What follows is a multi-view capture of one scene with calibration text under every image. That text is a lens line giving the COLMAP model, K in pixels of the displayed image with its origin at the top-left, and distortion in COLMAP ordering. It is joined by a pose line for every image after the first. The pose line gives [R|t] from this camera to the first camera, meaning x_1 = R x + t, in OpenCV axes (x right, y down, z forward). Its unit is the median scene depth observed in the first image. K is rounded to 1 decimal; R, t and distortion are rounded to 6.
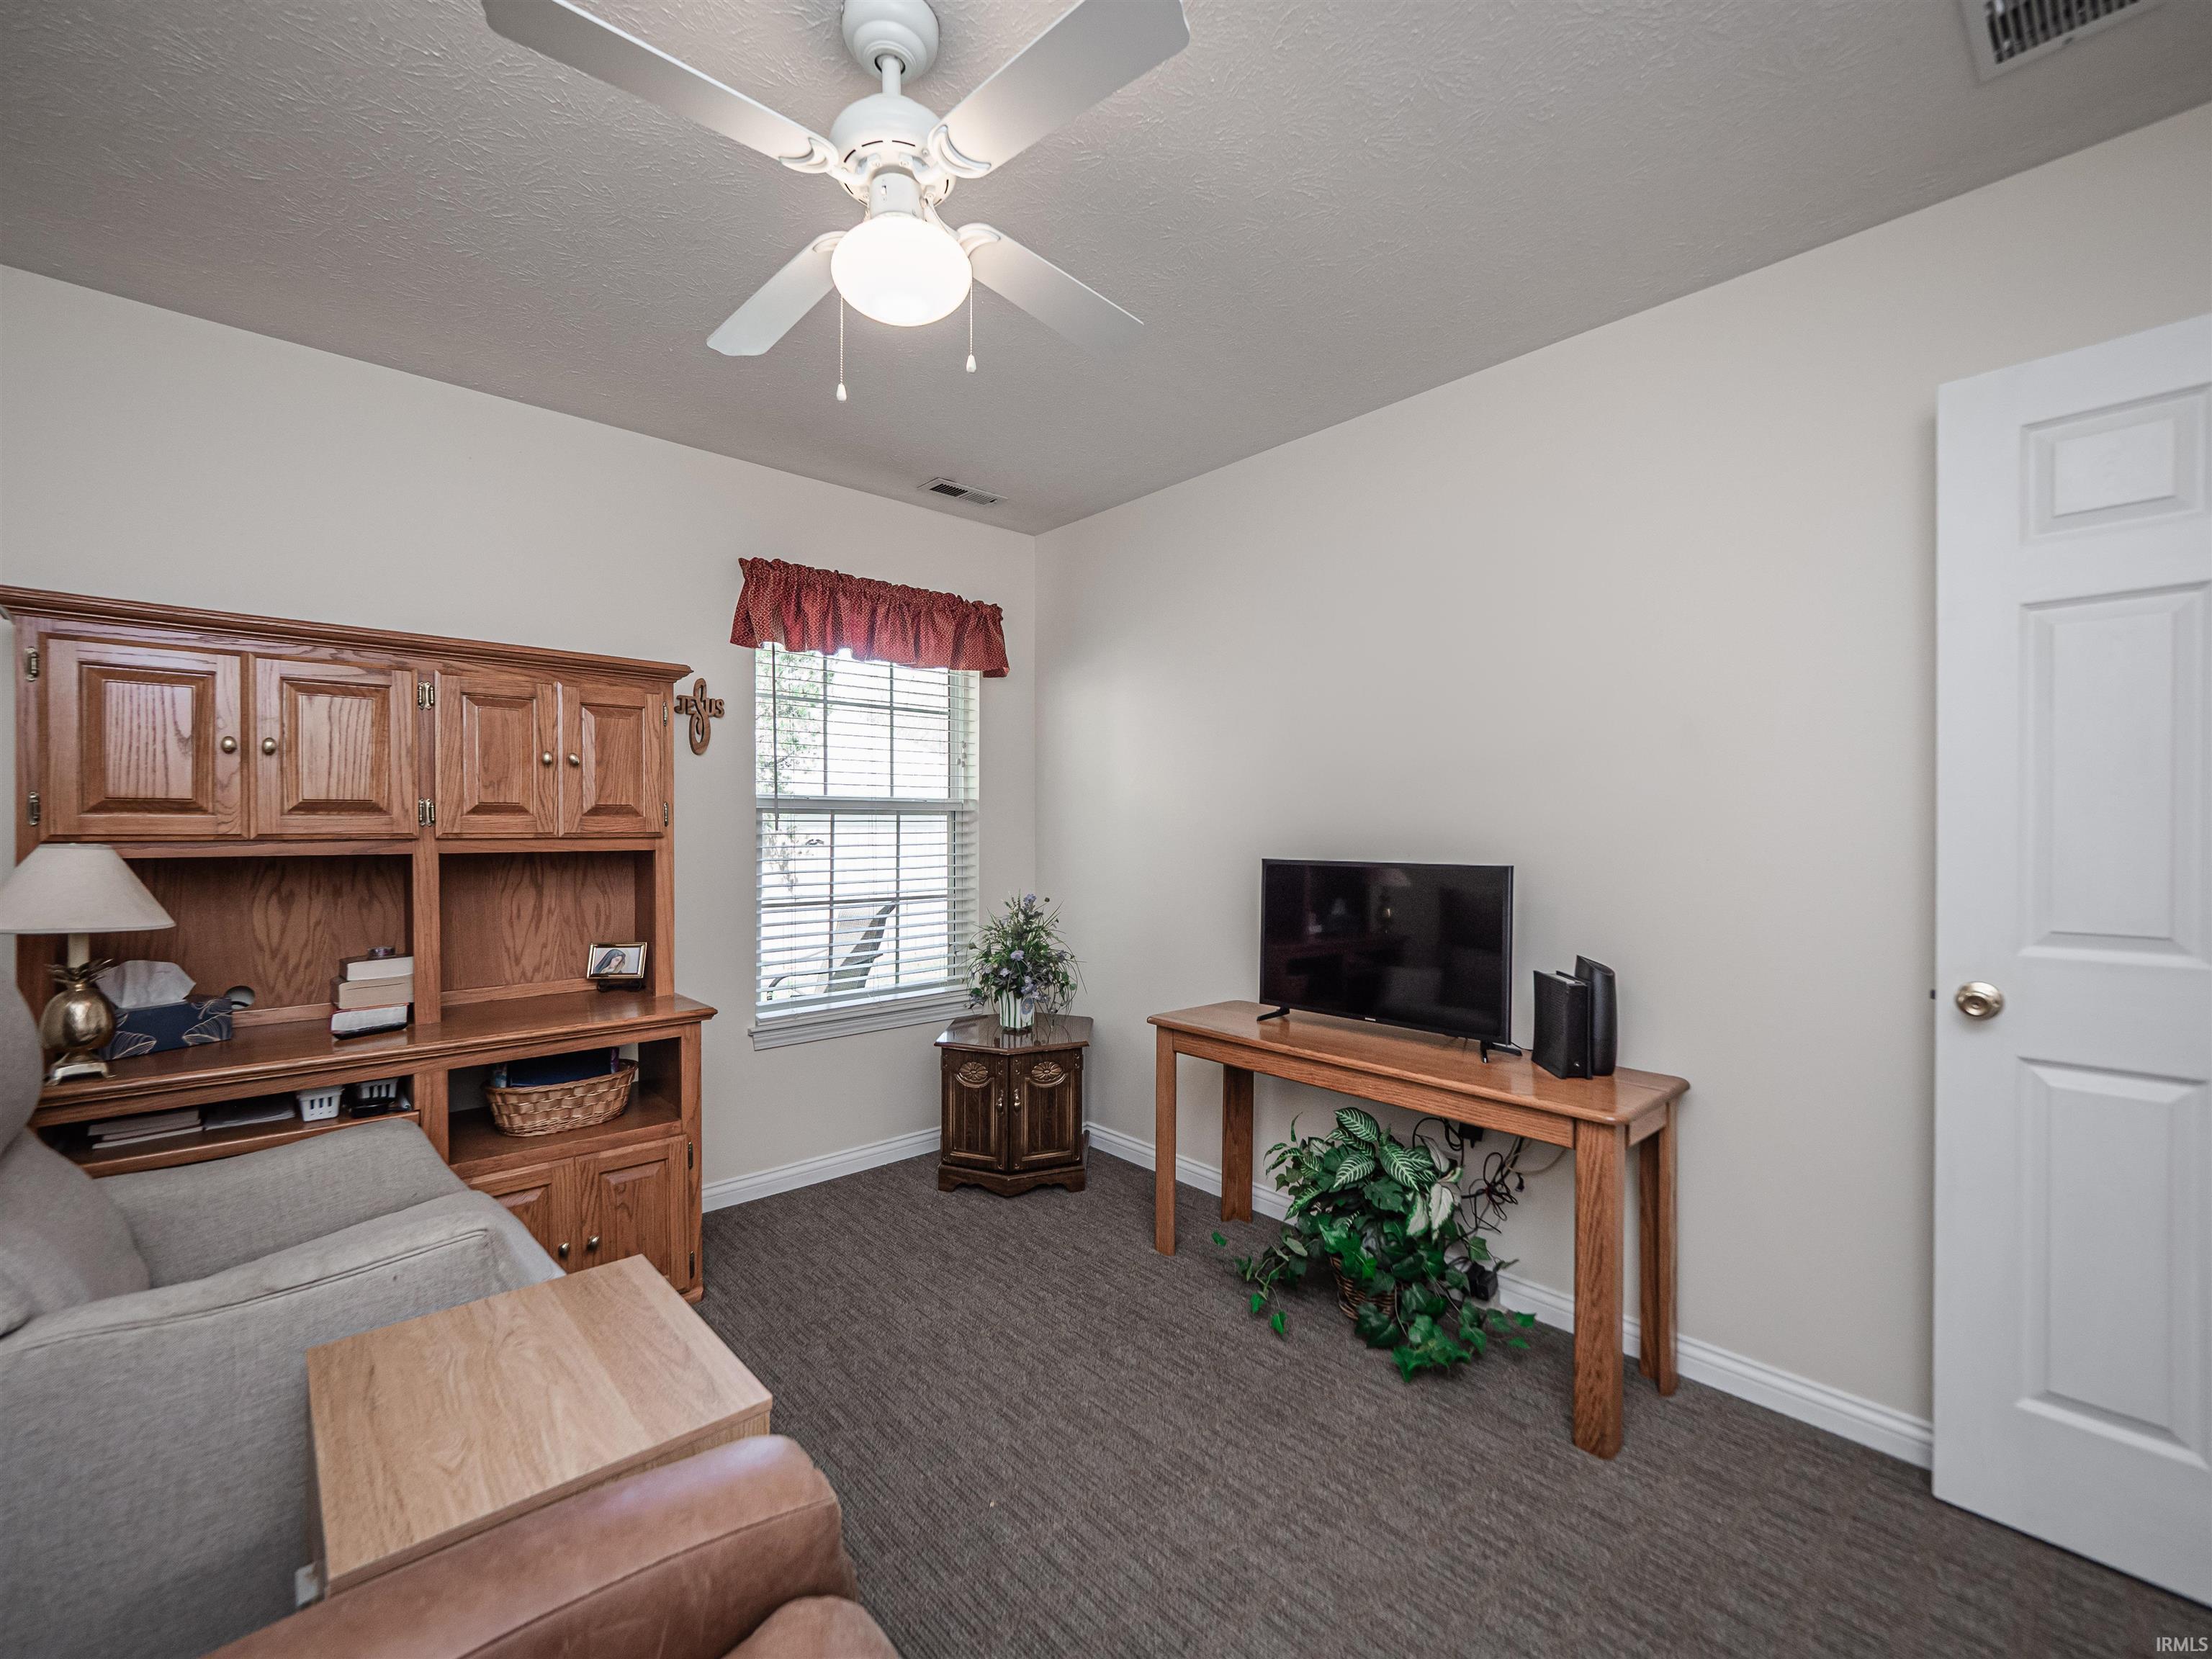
lens RADIAL K [[941.9, 0, 1105.3], [0, 941.9, 837.8], [0, 0, 1]] dist [-0.000035, 0.000223]
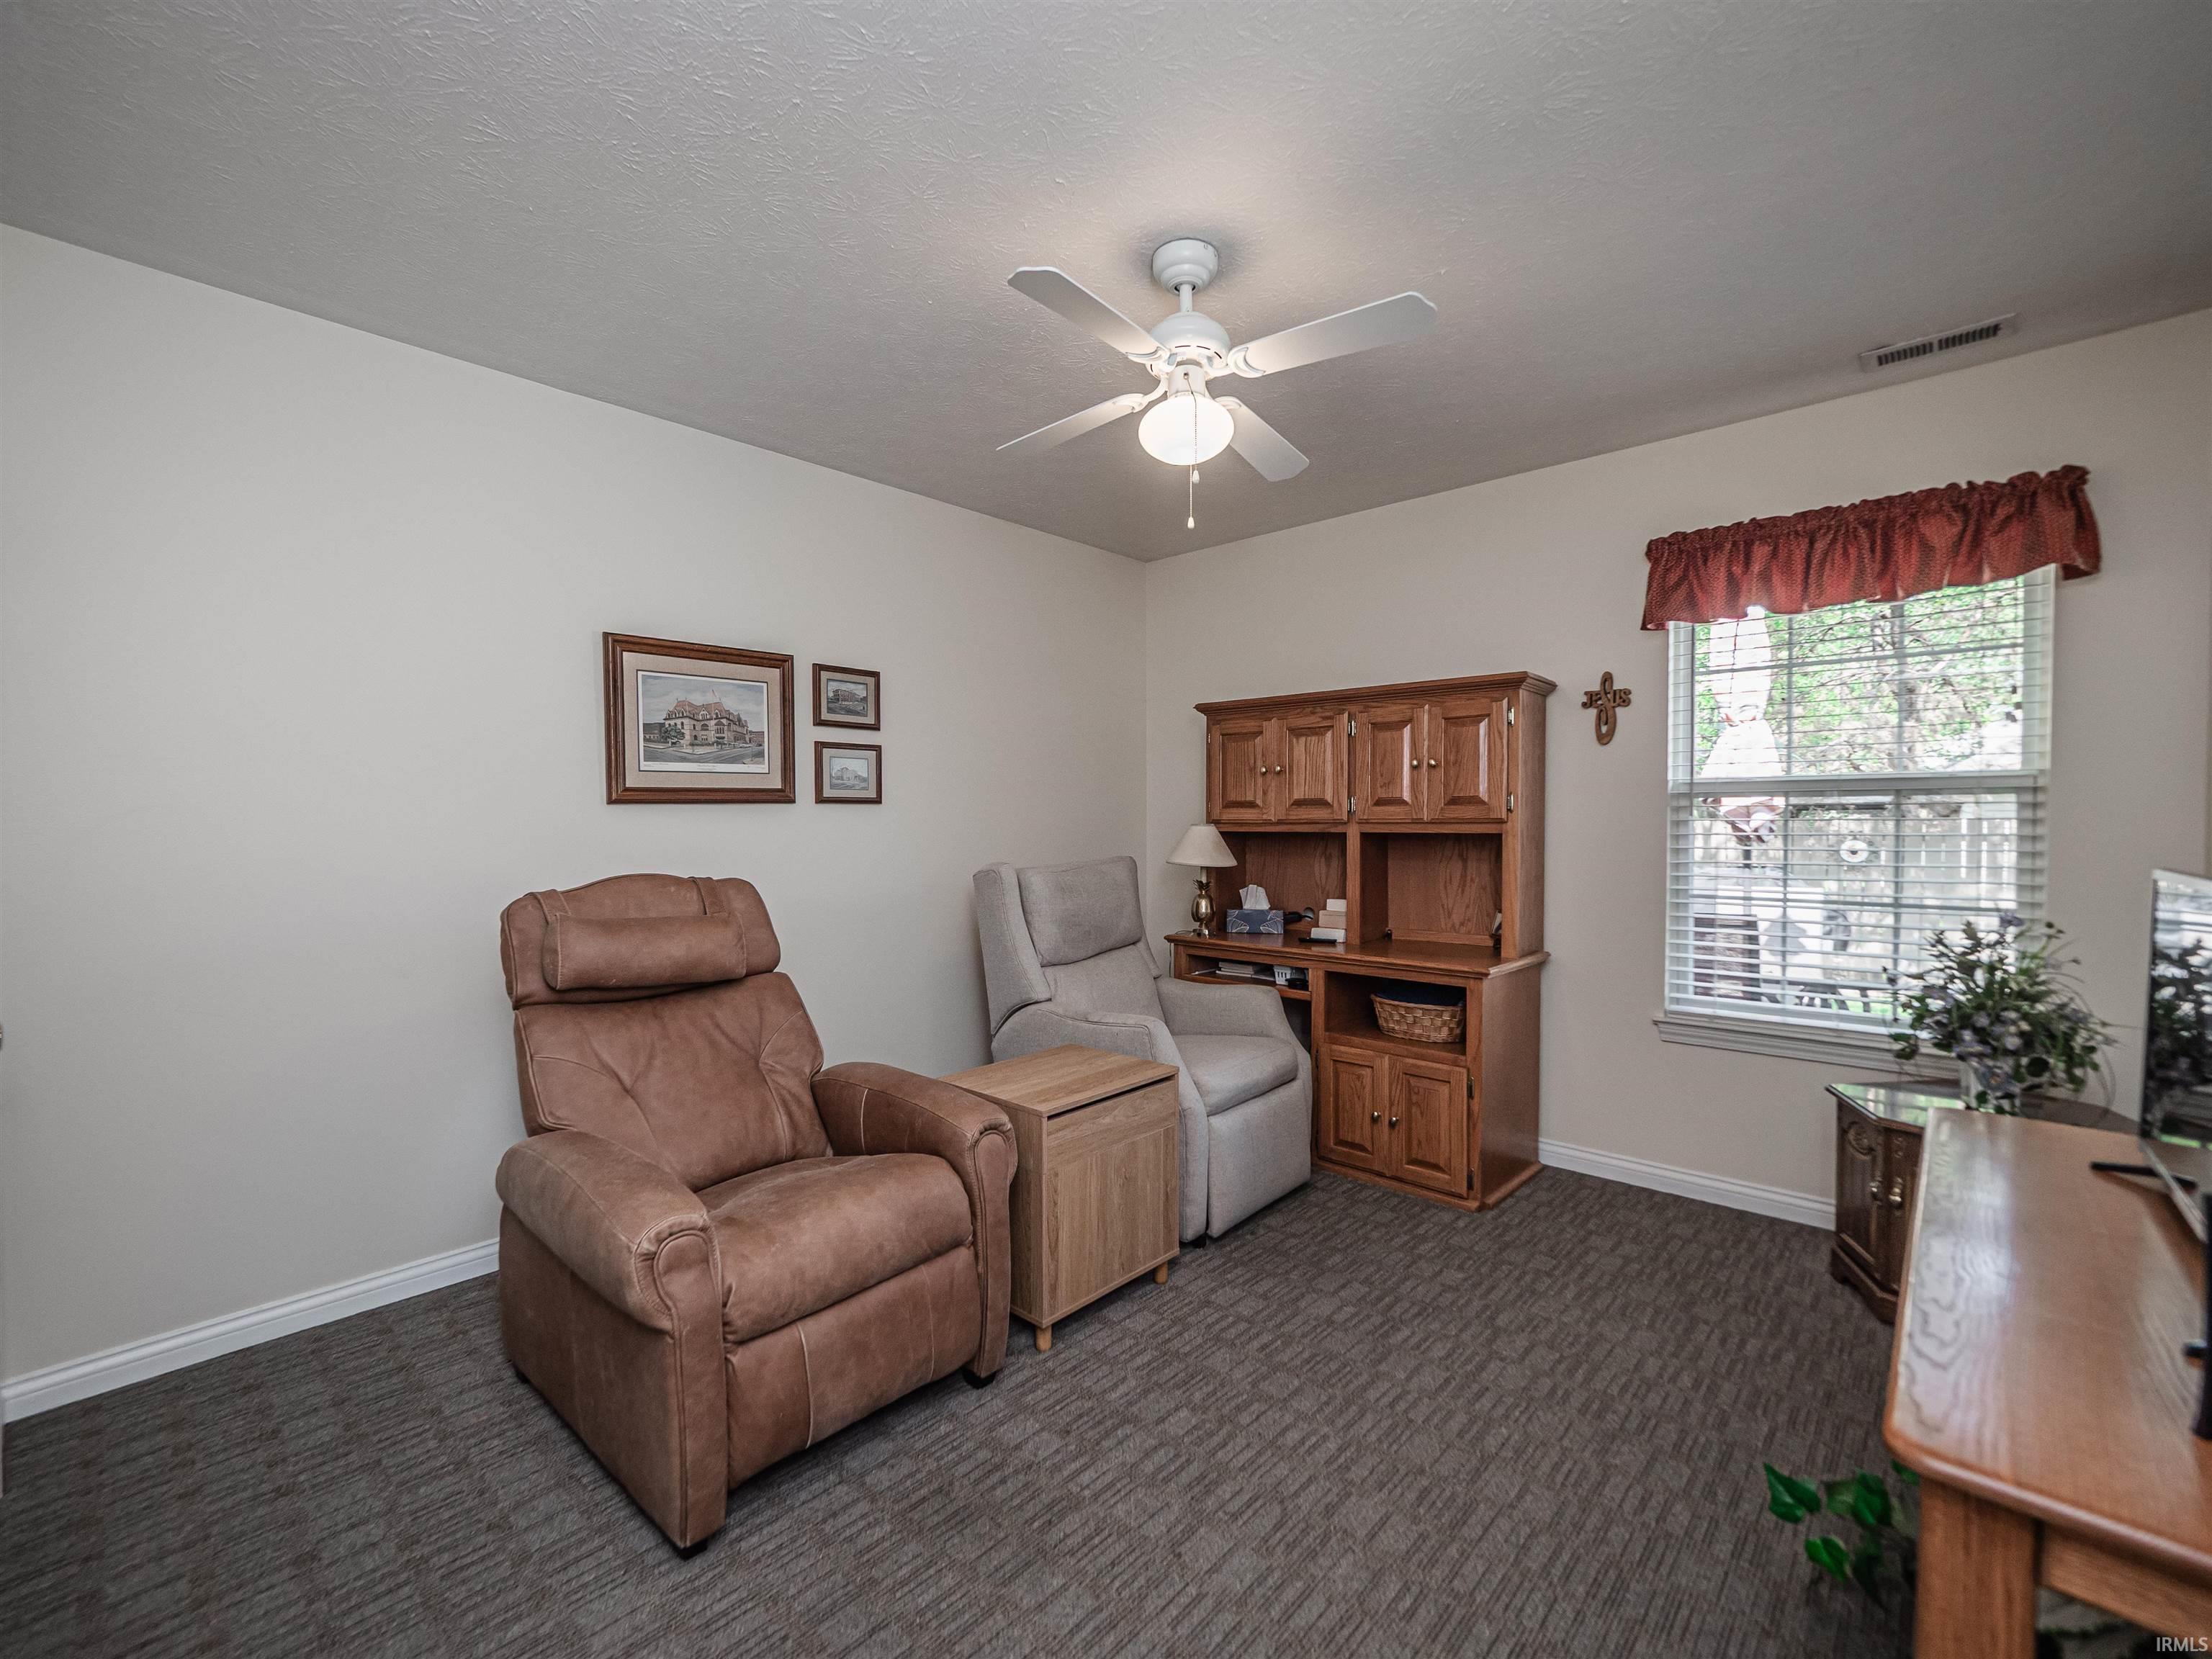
lens RADIAL K [[937.2, 0, 1101.8], [0, 937.2, 835.8], [0, 0, 1]] dist [-0.002398, -0.004949]
pose [[0.090251, 0.017363, -0.995768, 0.643837], [-0.005307, 0.999842, 0.016953, -0.000933], [0.995905, 0.003755, 0.090329, 0.390651]]
